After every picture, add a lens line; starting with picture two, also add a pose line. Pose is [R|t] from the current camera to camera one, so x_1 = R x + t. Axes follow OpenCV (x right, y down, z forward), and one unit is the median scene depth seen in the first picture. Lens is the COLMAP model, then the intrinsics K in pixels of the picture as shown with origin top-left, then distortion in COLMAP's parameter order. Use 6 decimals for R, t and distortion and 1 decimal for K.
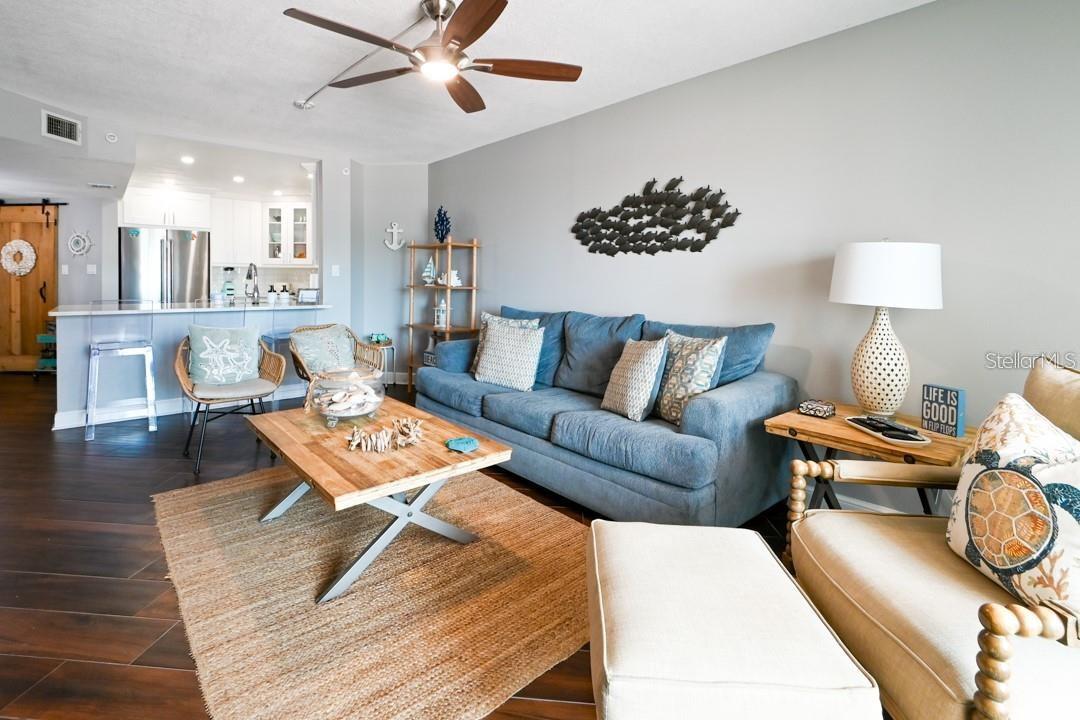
lens RADIAL K [[522.1, 0, 536.8], [0, 522.1, 290.1], [0, 0, 1]] dist [0.000204, 0.000649]
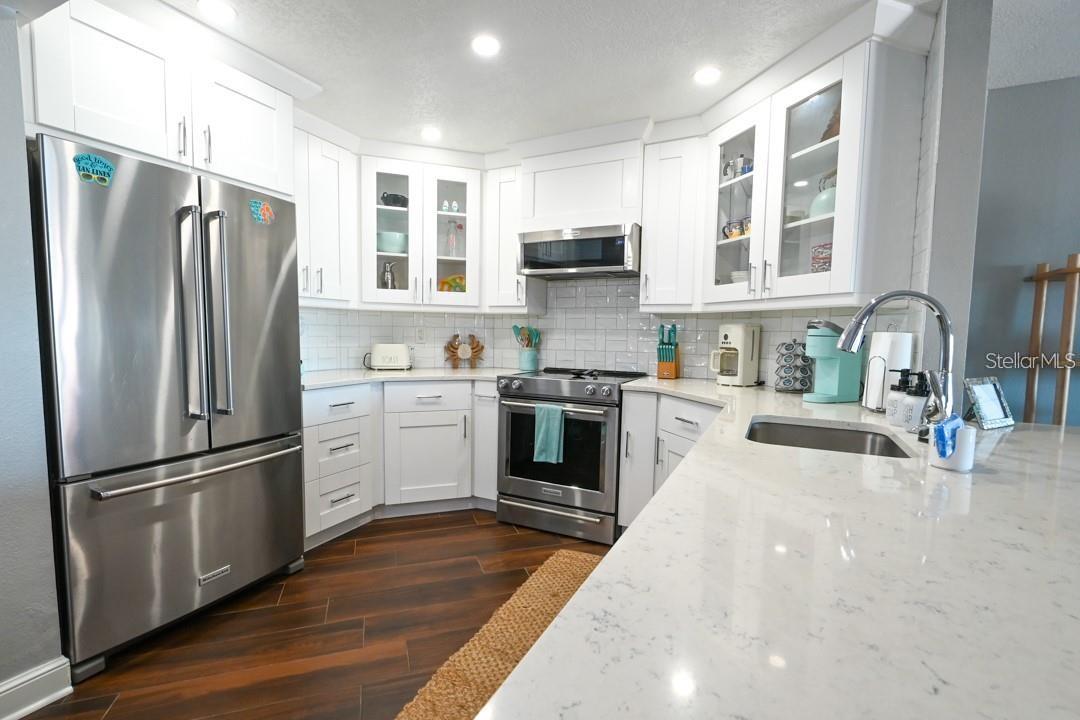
lens RADIAL K [[488.2, 0, 542.1], [0, 488.2, 367.3], [0, 0, 1]] dist [0.000126, 0.000291]
pose [[0.913367, -0.026890, 0.406248, -0.680873], [0.000012, 0.997818, 0.066021, -0.025464], [-0.407137, -0.060296, 0.911375, 0.692451]]
